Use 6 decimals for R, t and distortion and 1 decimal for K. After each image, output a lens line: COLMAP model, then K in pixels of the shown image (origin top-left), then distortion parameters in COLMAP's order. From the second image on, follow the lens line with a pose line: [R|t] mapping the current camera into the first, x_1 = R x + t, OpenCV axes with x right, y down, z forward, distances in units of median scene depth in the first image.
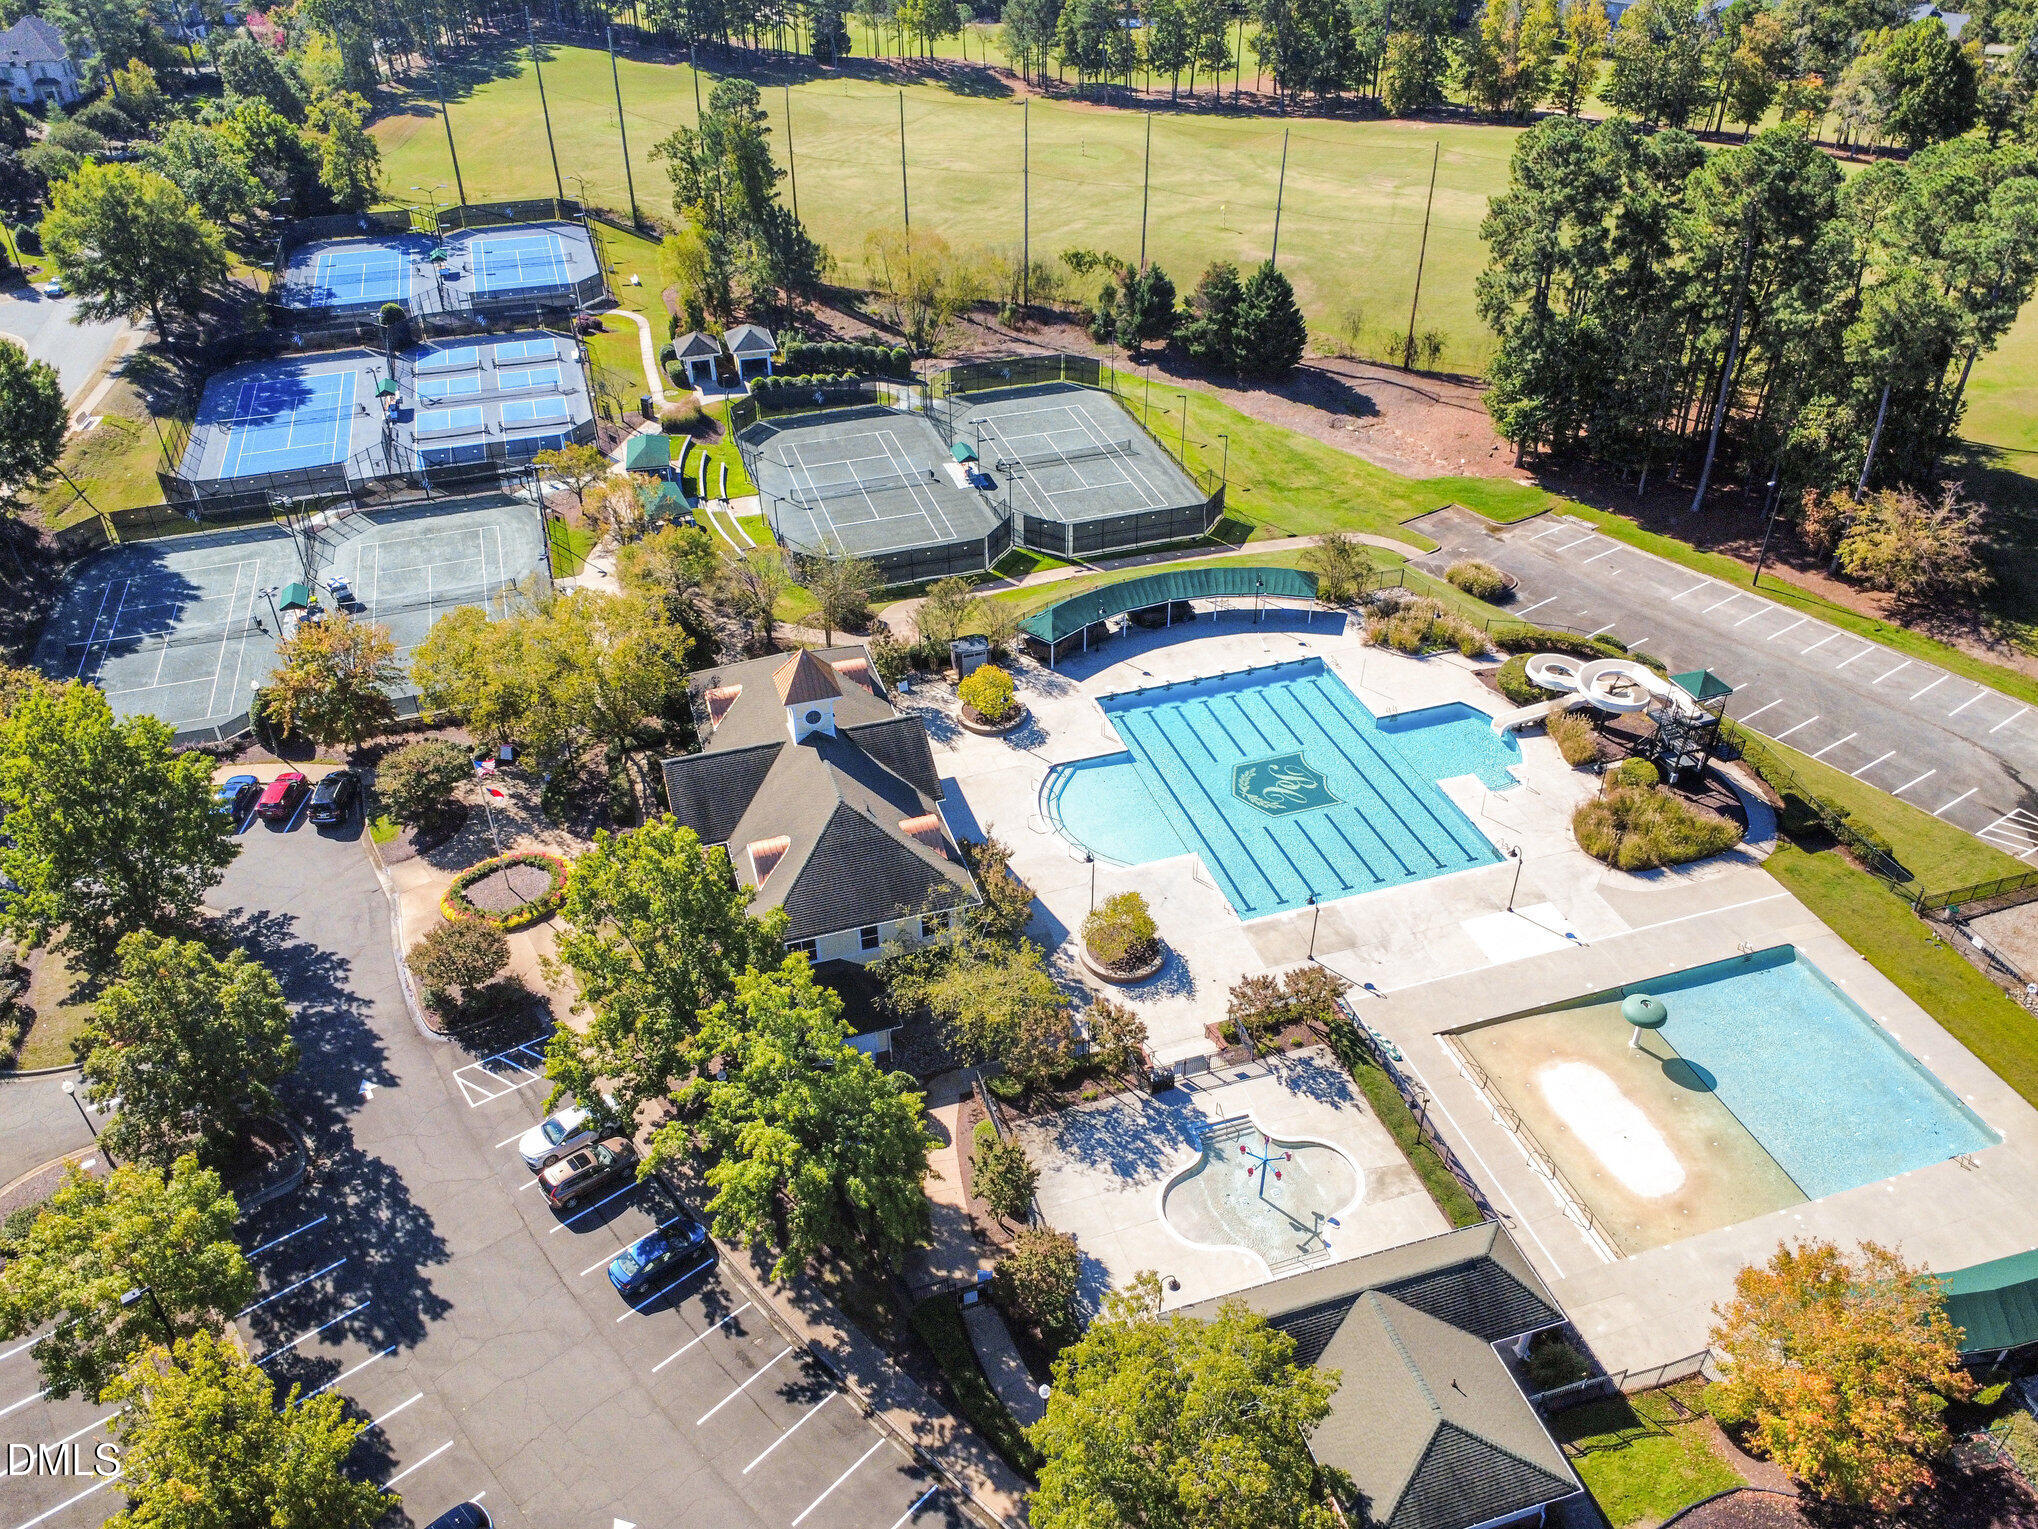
lens RADIAL K [[1534.1, 0, 1020.1], [0, 1534.1, 772.7], [0, 0, 1]] dist [-0.004463, 0.016170]
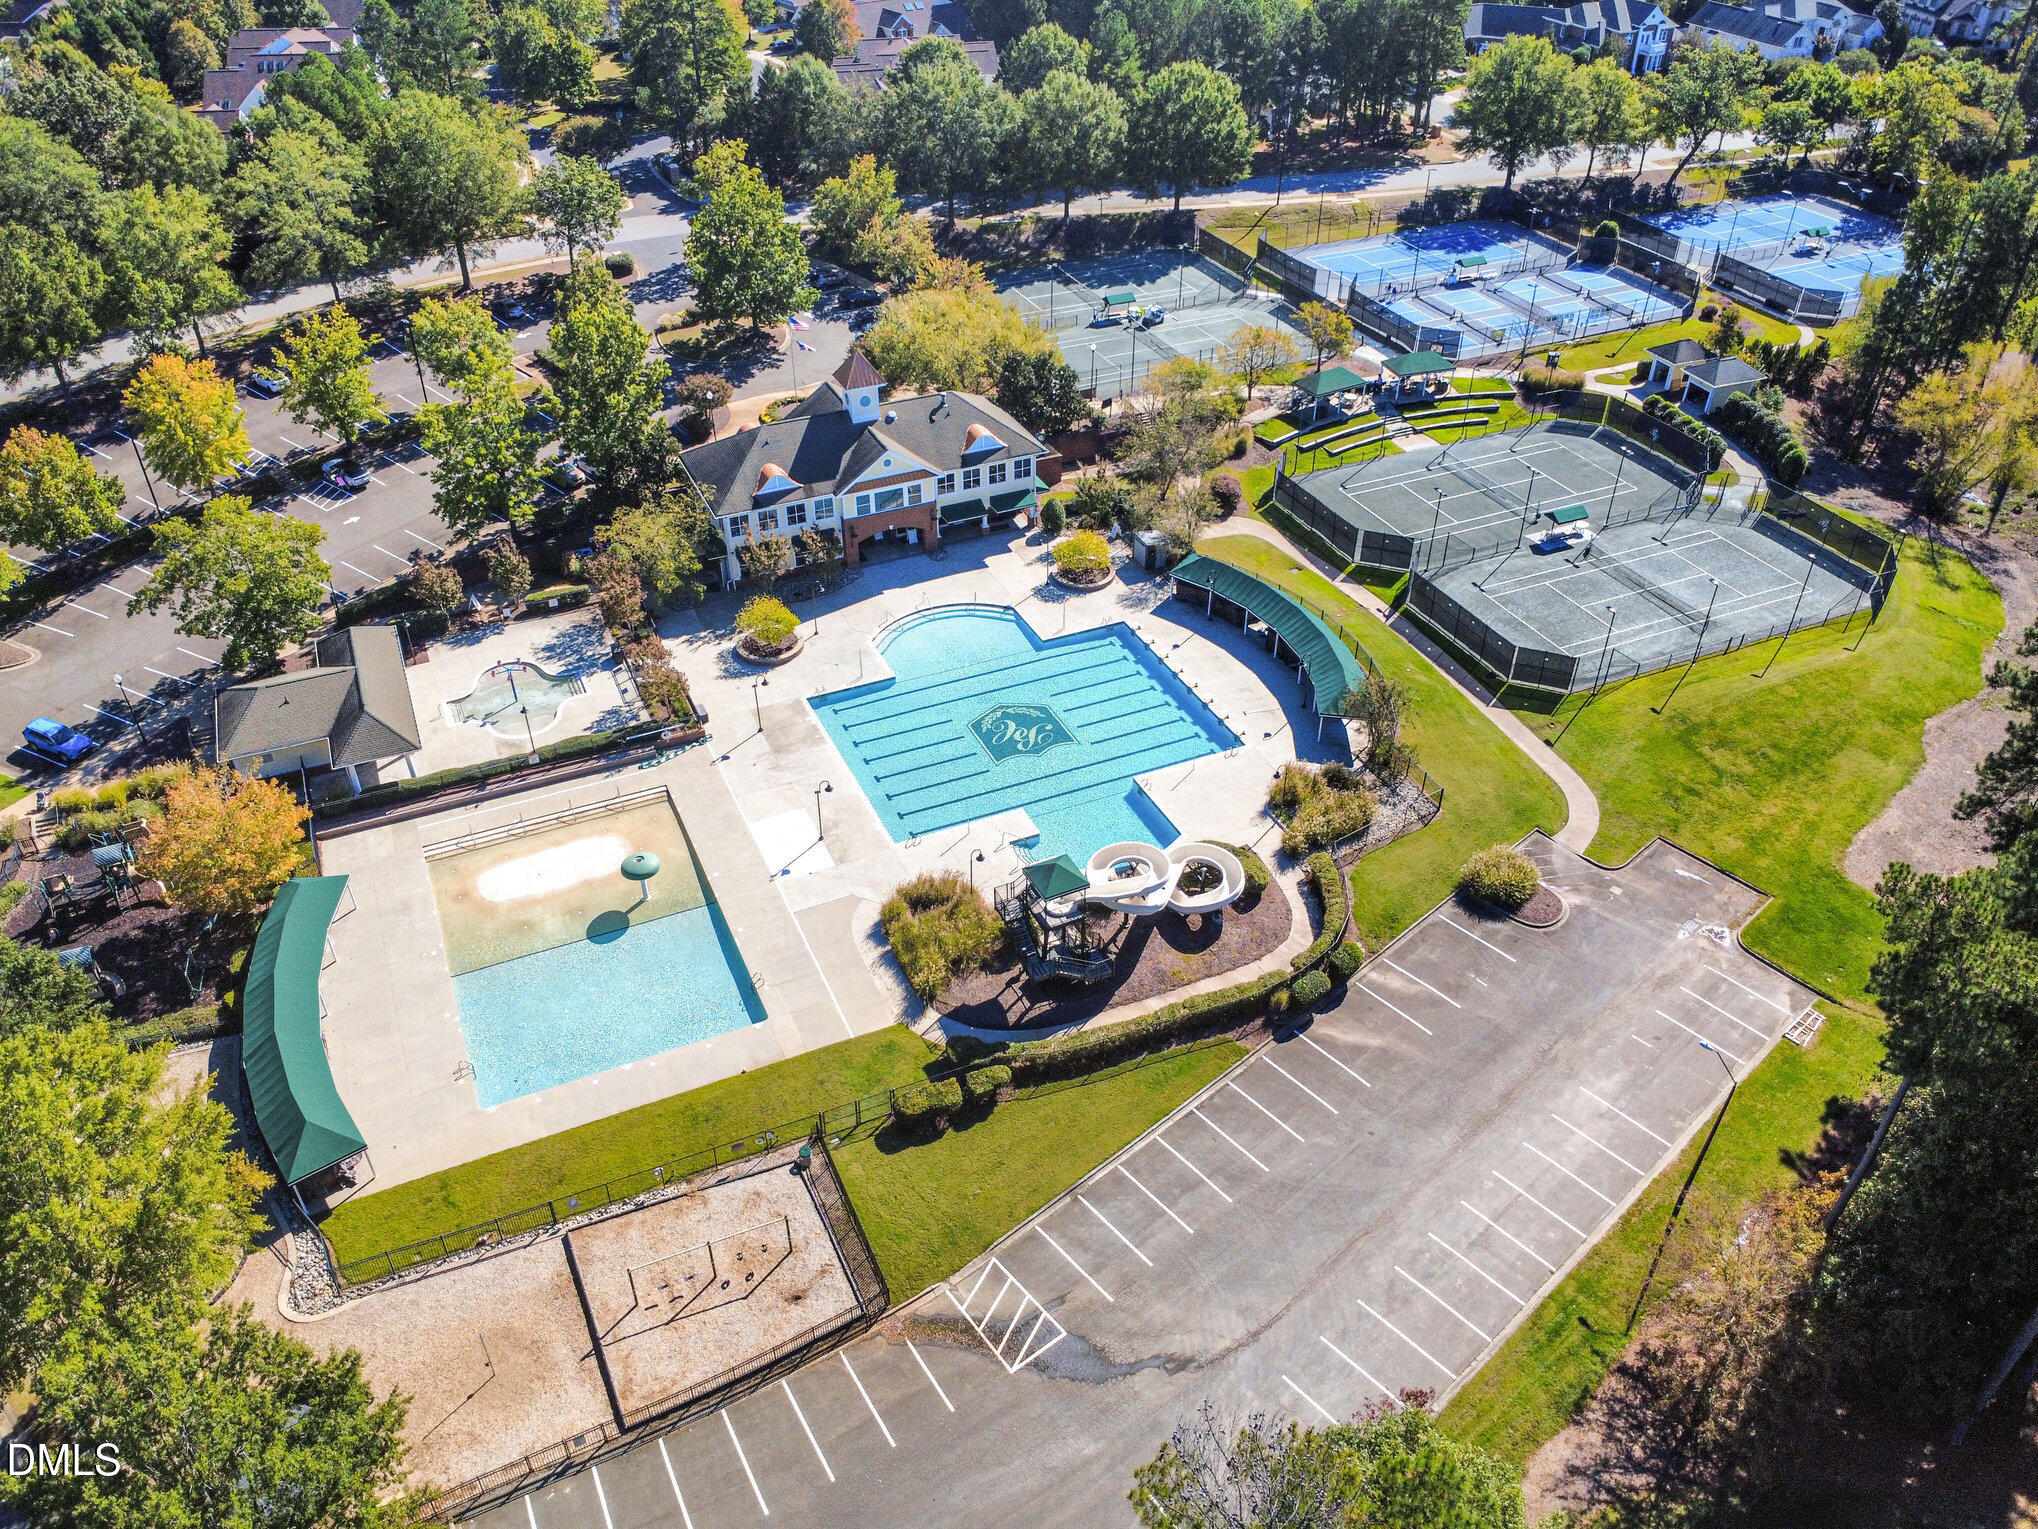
lens RADIAL K [[1534.1, 0, 1015.7], [0, 1534.1, 786.4], [0, 0, 1]] dist [-0.004463, 0.016170]
pose [[0.111385, 0.606412, -0.787310, 0.838140], [-0.578685, 0.683644, 0.444696, -0.354354], [0.807909, 0.406073, 0.427069, 0.467398]]
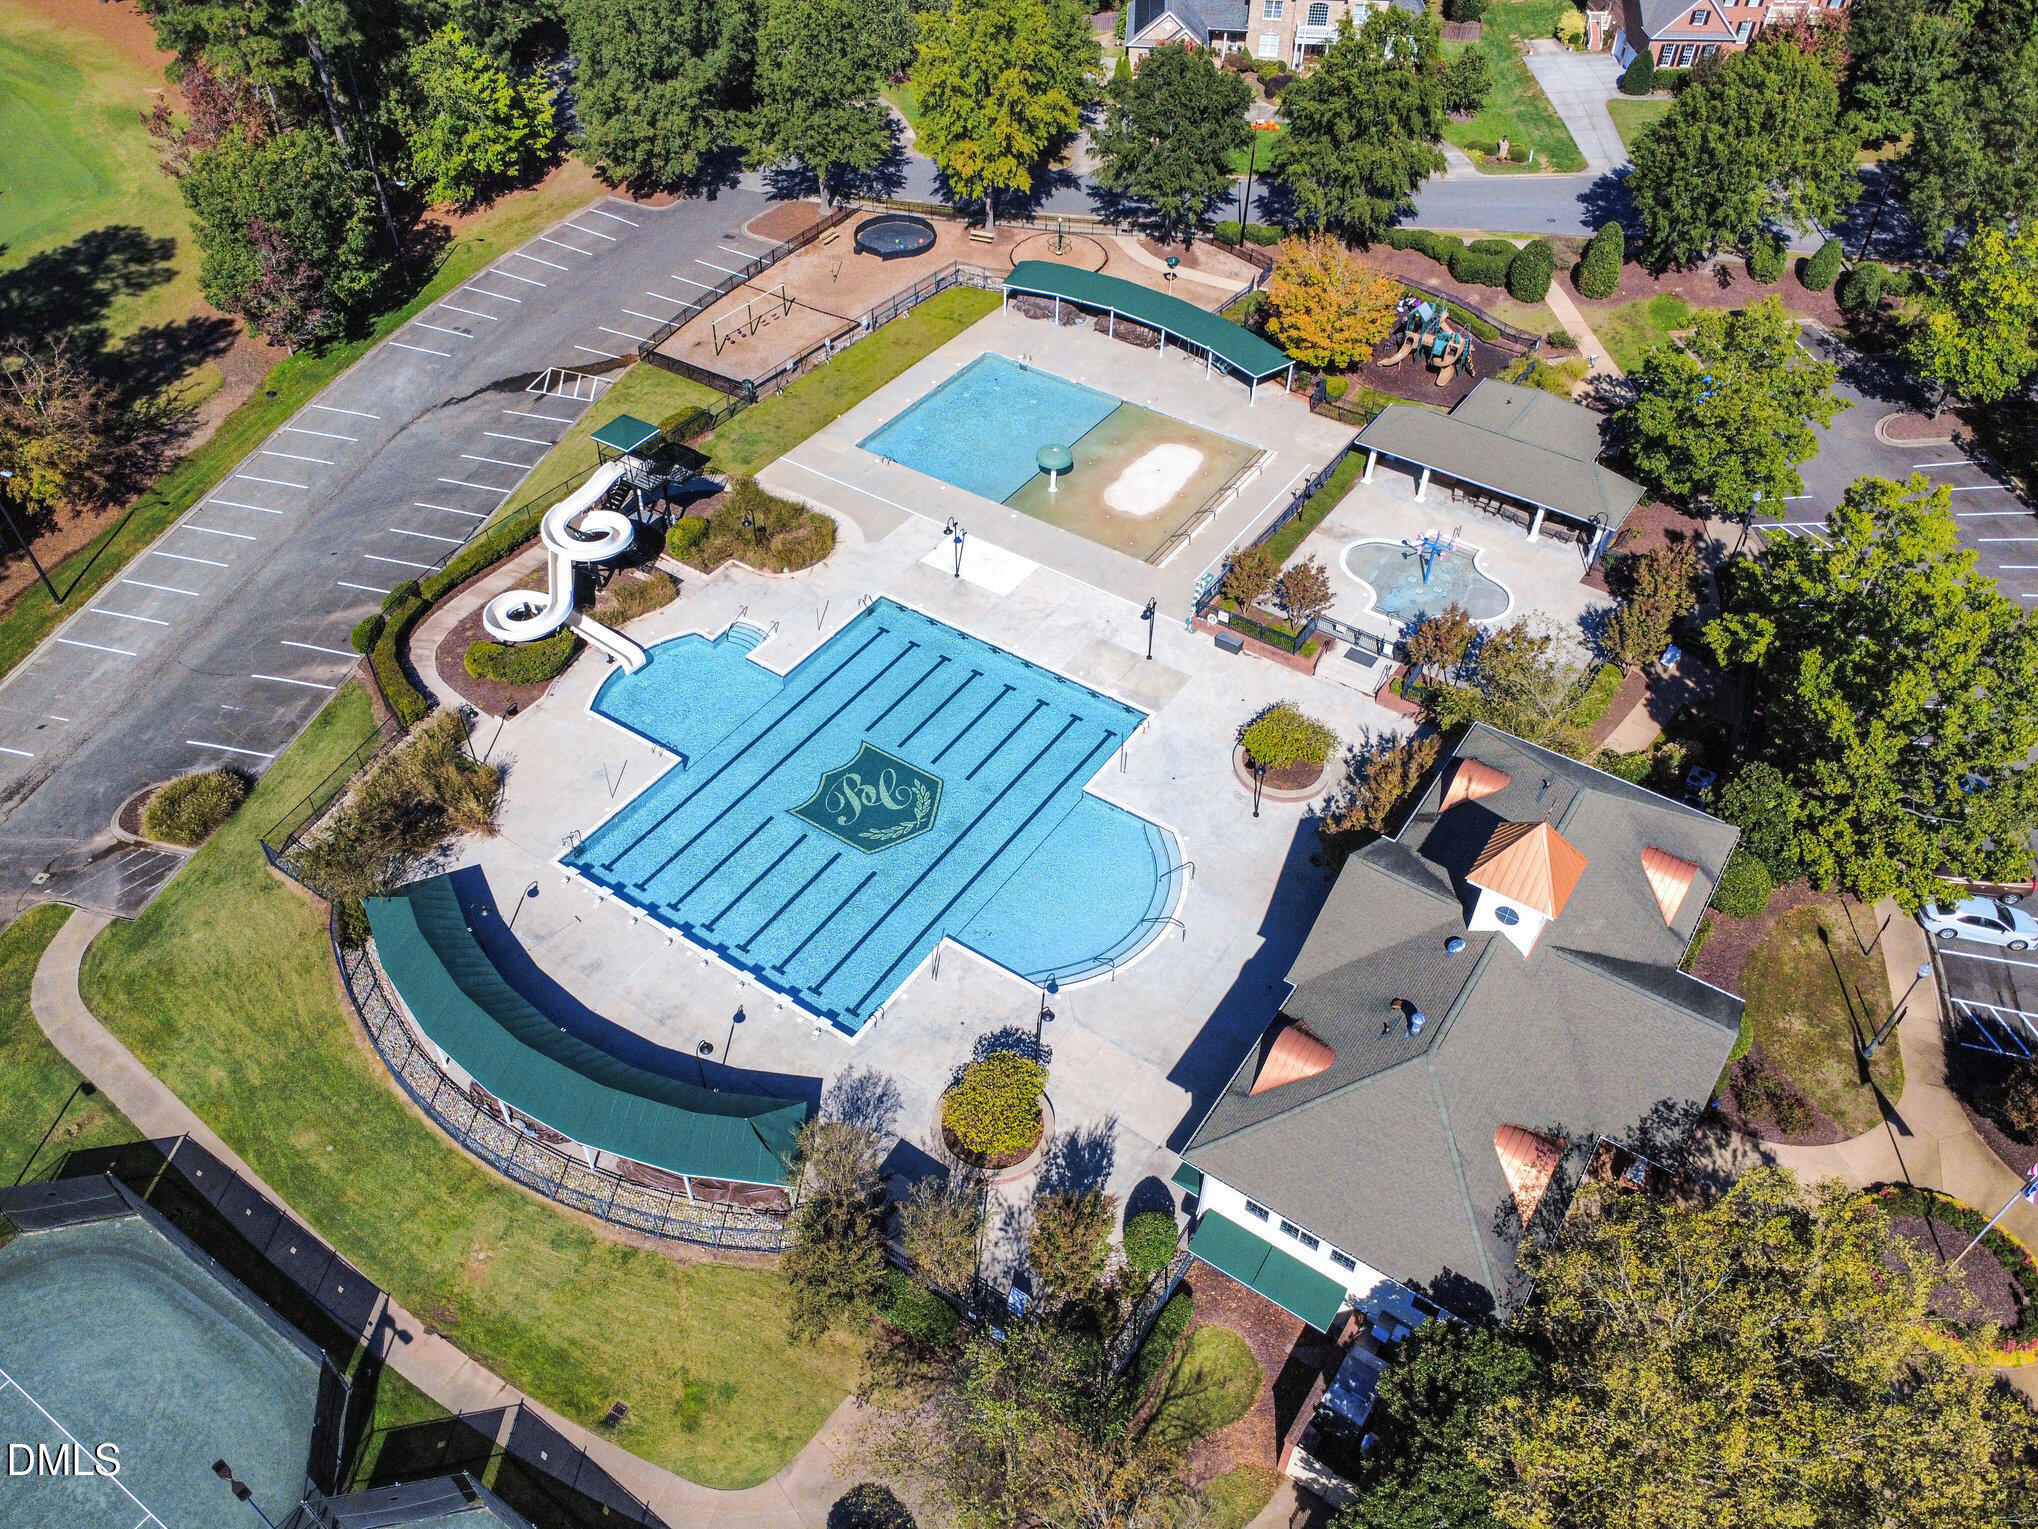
lens RADIAL K [[1534.1, 0, 1010.2], [0, 1534.1, 748.0], [0, 0, 1]] dist [-0.004463, 0.016170]
pose [[-0.616175, -0.542168, 0.571299, -0.240171], [0.450947, 0.351846, 0.820275, -0.489647], [-0.645736, 0.763059, 0.027690, 0.755409]]
